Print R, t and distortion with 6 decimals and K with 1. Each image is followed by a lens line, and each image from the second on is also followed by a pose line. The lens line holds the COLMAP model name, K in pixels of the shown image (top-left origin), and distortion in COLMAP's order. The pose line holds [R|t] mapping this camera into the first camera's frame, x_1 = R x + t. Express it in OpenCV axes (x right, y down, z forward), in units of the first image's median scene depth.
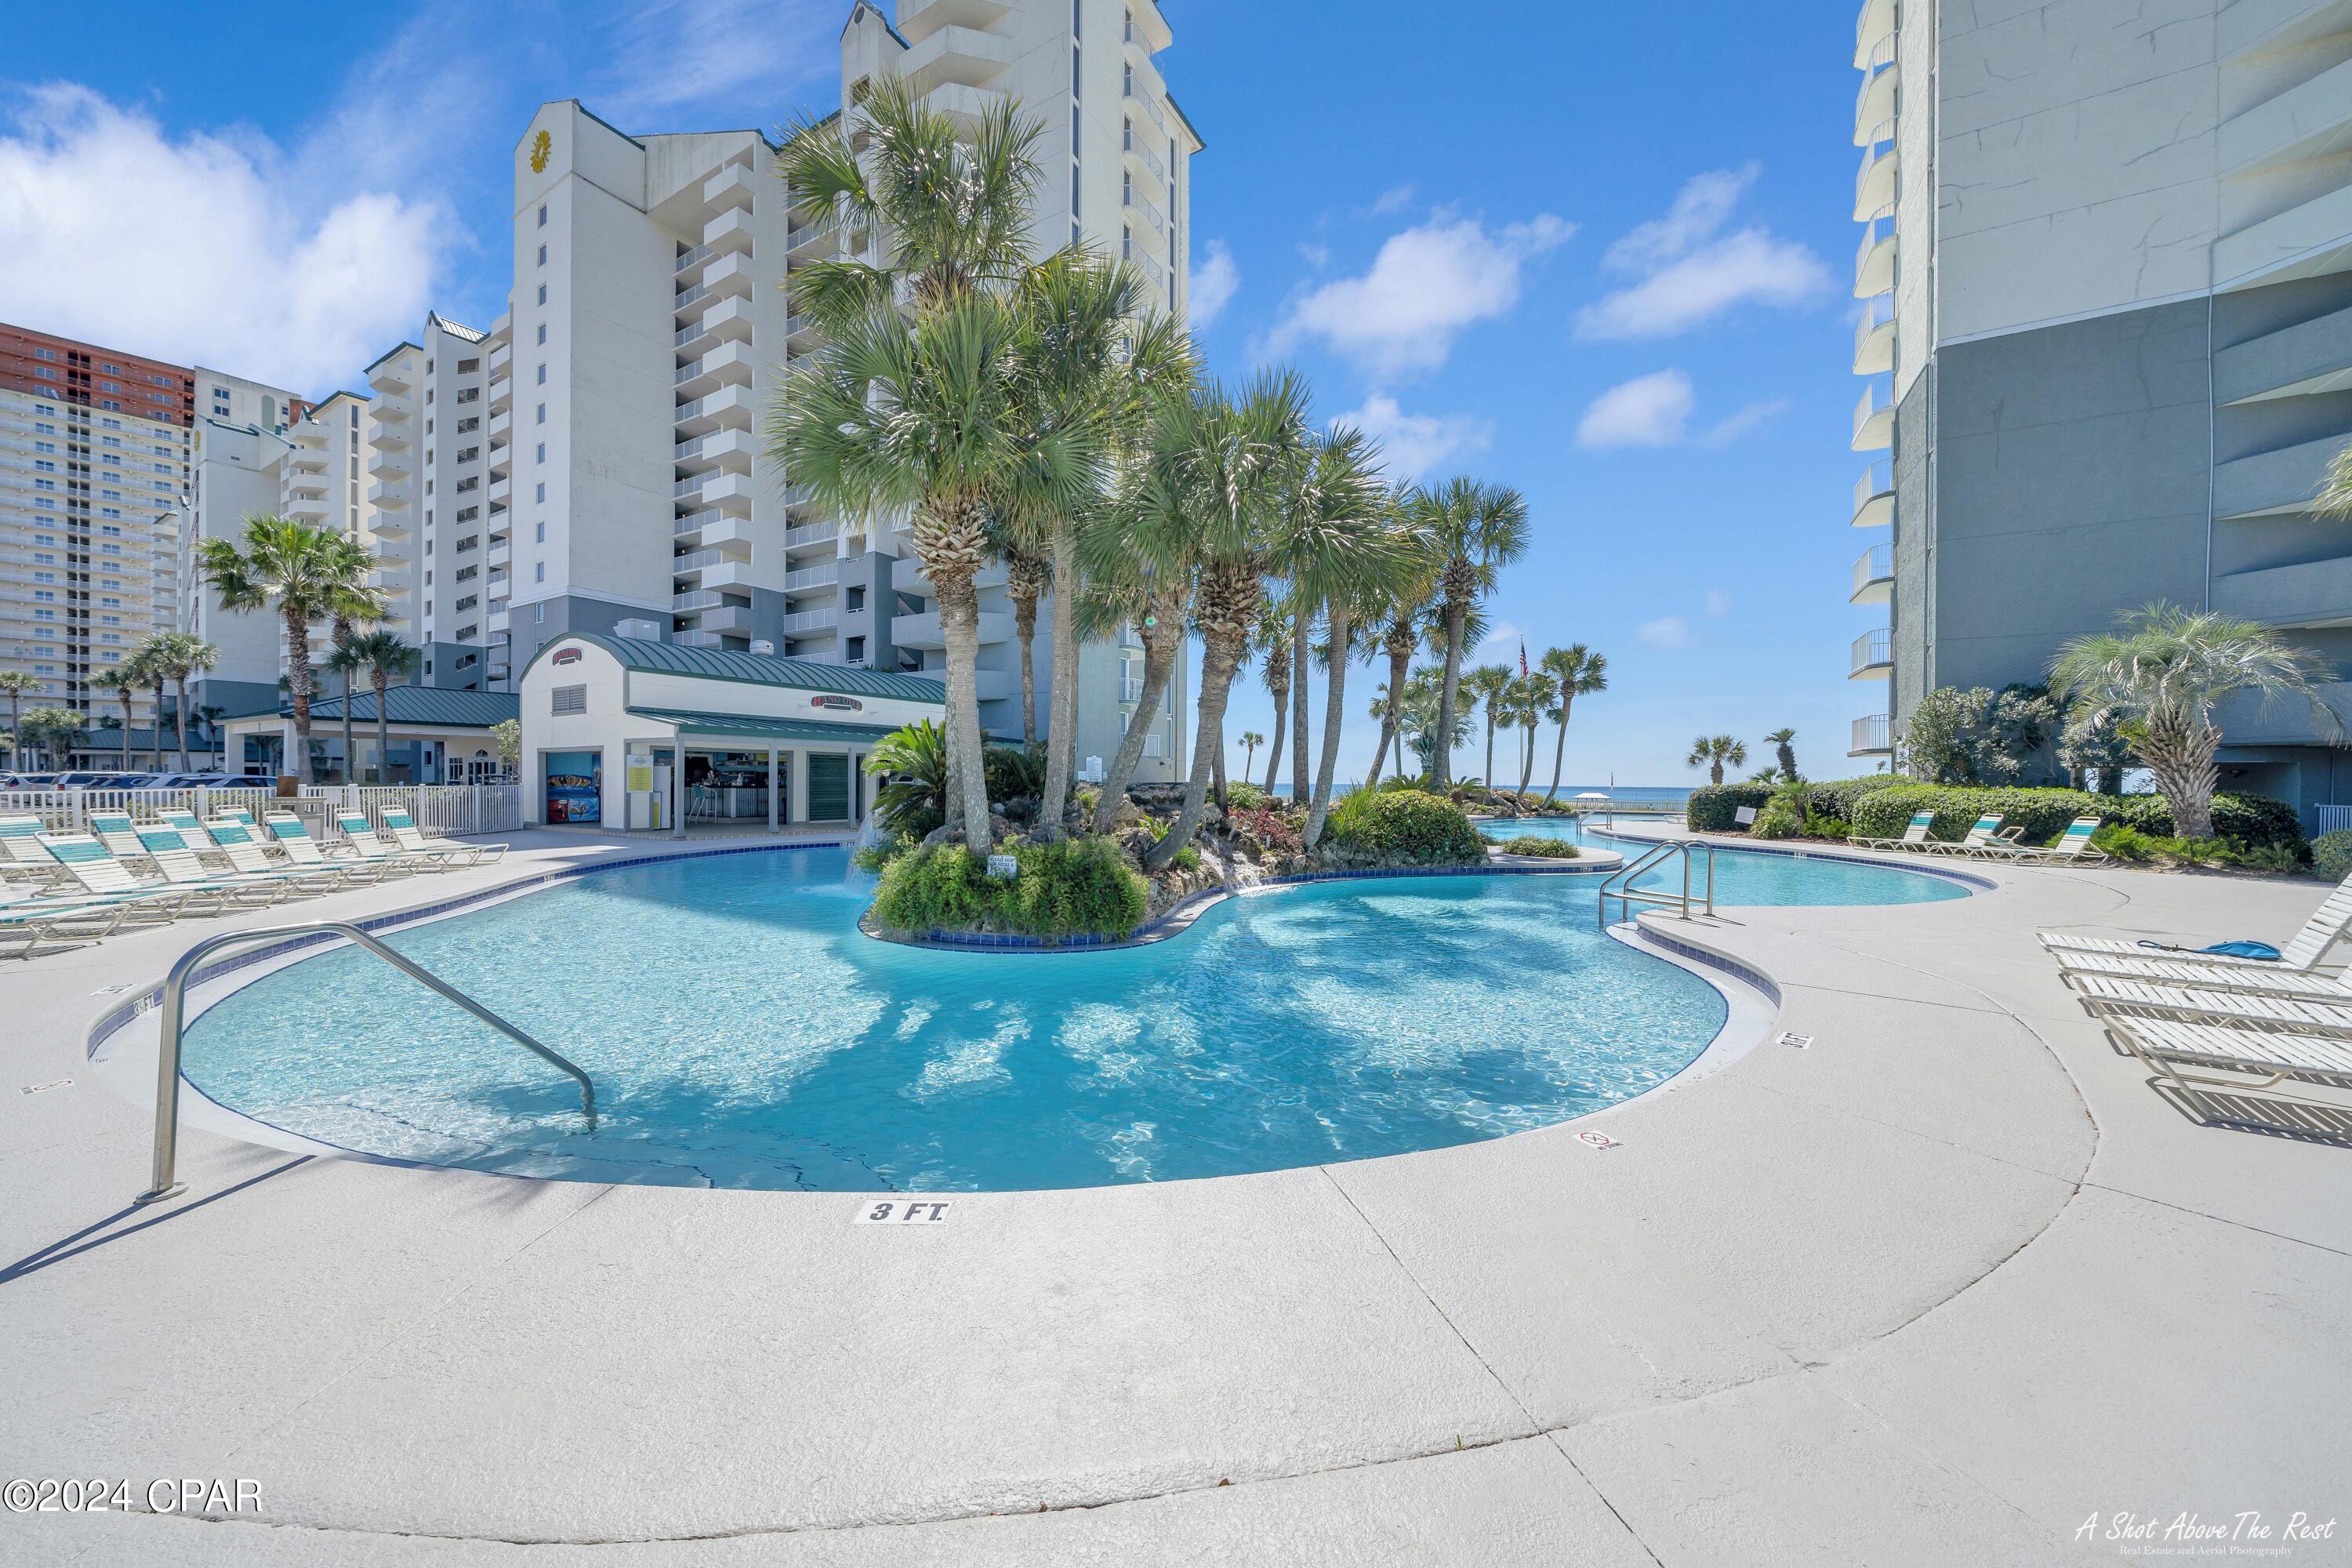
lens RADIAL K [[809.0, 0, 1176.0], [0, 809.0, 784.0], [0, 0, 1]] dist [-0.011195, 0.000043]
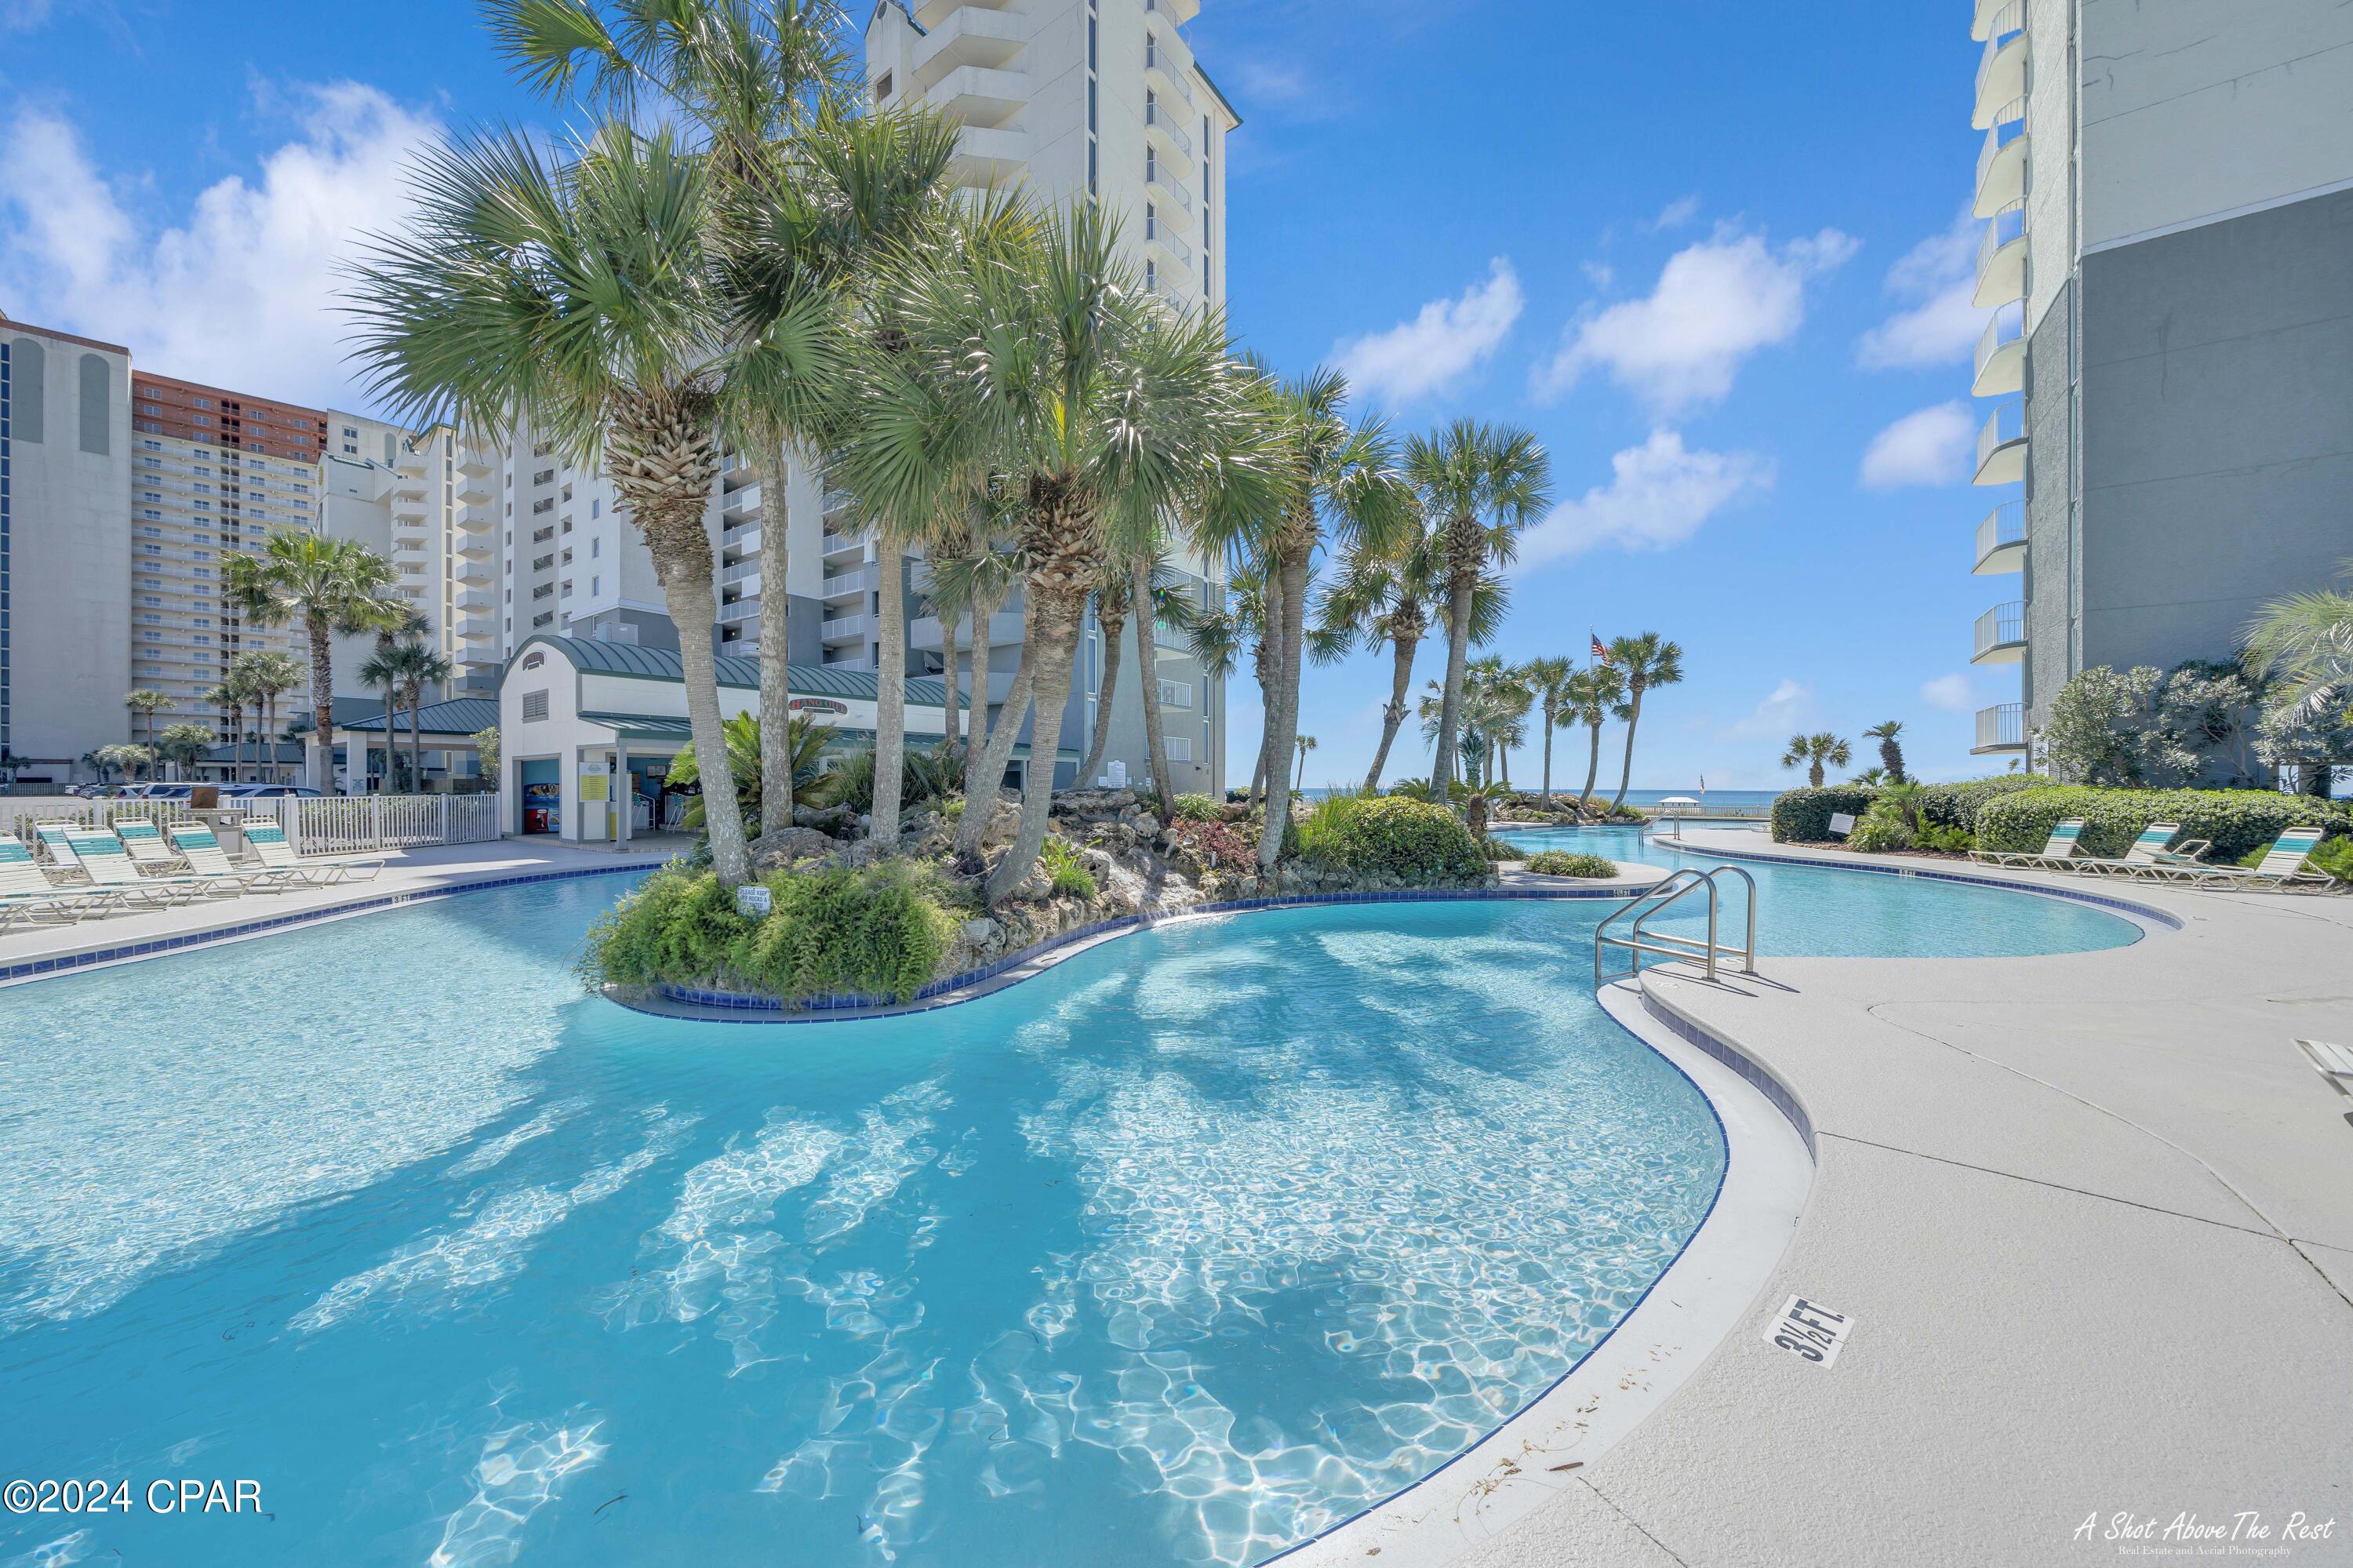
lens RADIAL K [[809.5, 0, 1176.5], [0, 809.5, 788.1], [0, 0, 1]] dist [-0.011672, 0.000341]
pose [[0.996187, -0.004875, -0.087112, 0.091307], [0.004714, 0.999987, -0.002053, -0.000273], [0.087121, 0.001635, 0.996196, 0.102963]]
